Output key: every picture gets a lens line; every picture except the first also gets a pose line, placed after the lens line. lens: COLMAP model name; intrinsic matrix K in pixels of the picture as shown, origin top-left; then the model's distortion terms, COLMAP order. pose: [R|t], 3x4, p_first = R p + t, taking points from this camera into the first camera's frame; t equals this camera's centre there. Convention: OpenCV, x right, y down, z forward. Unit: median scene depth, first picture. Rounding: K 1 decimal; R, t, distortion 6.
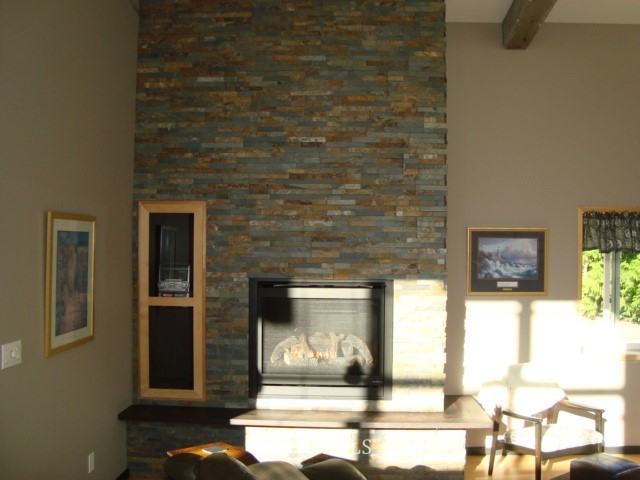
lens RADIAL K [[631.2, 0, 320.0], [0, 631.2, 240.0], [0, 0, 1]] dist [-0.209355, 0.225376]
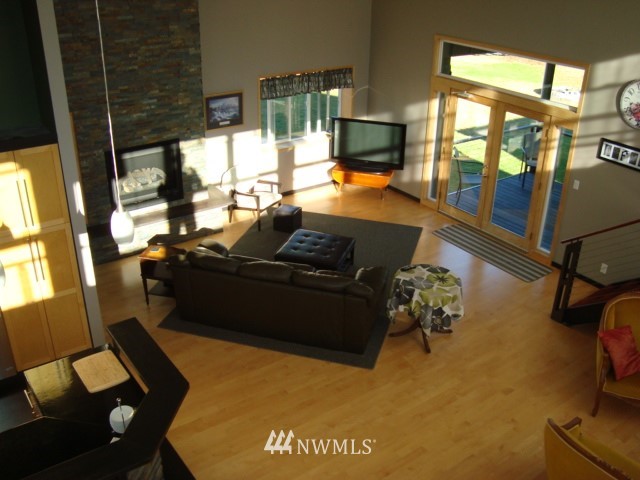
lens RADIAL K [[631.2, 0, 320.0], [0, 631.2, 240.0], [0, 0, 1]] dist [-0.209355, 0.225376]
pose [[0.784619, -0.266117, 0.559960, -0.665383], [-0.012546, 0.896192, 0.443488, -0.486268], [-0.619851, -0.354995, 0.699831, -0.653766]]
